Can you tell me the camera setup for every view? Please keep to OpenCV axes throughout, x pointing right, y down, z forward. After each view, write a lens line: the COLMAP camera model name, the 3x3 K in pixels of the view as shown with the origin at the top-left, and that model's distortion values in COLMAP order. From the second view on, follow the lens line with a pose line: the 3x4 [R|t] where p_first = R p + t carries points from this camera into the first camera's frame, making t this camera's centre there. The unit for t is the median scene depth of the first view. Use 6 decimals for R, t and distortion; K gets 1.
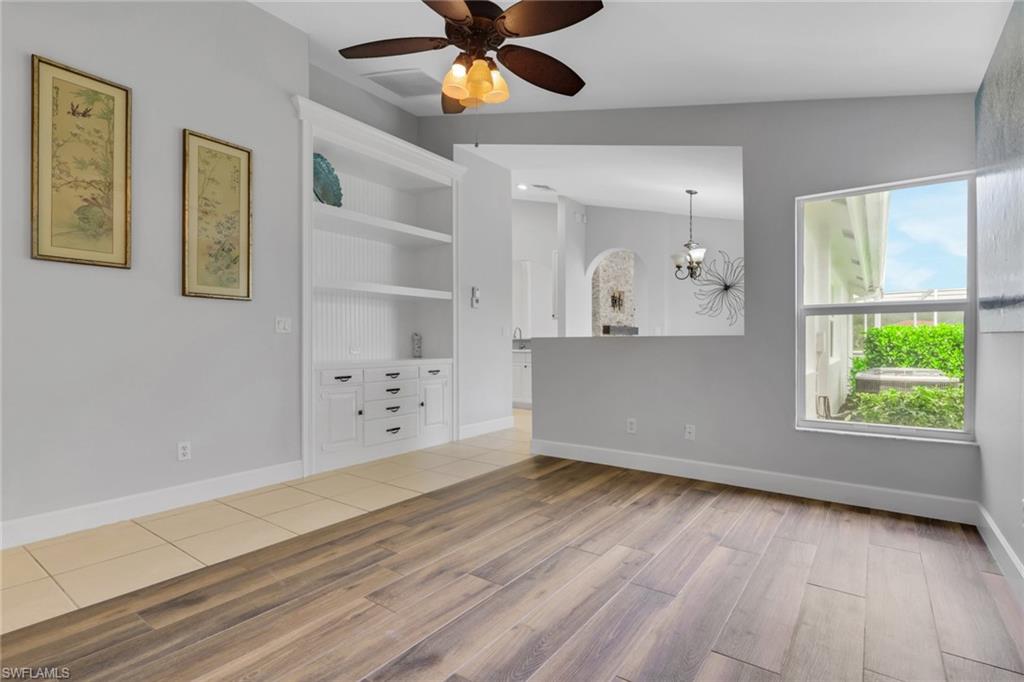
lens RADIAL K [[490.9, 0, 513.0], [0, 490.9, 342.4], [0, 0, 1]] dist [0.002295, 0.000304]
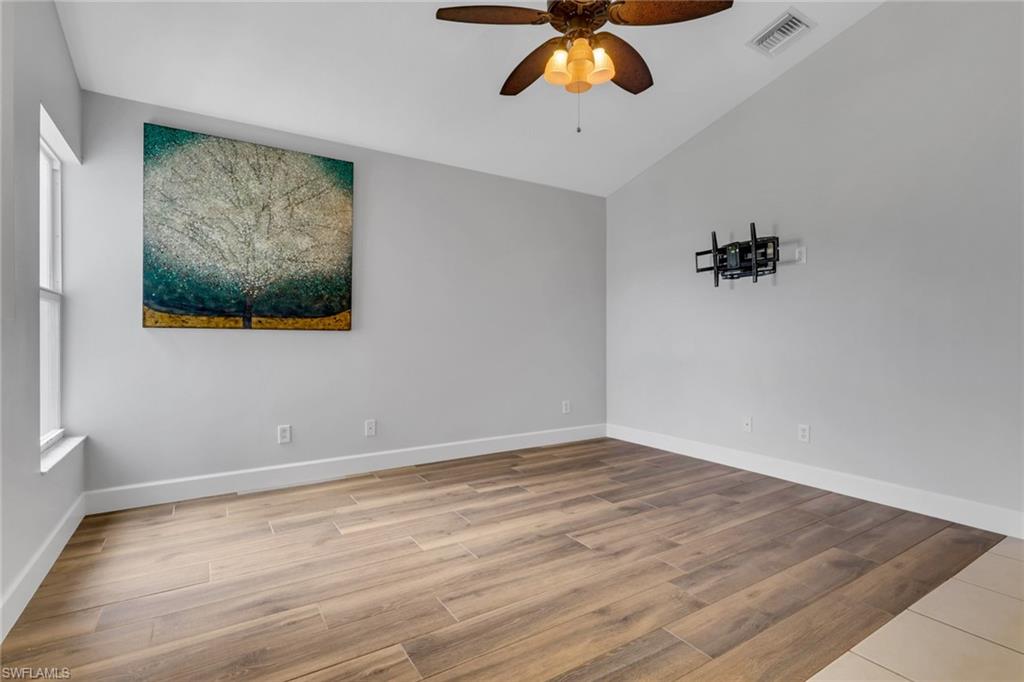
lens RADIAL K [[490.9, 0, 515.6], [0, 490.9, 336.8], [0, 0, 1]] dist [0.002295, 0.000304]
pose [[-0.933215, 0.002508, 0.359309, -0.318054], [0.001836, 0.999996, -0.002211, 0.007901], [-0.359313, -0.001404, -0.933216, 2.027321]]
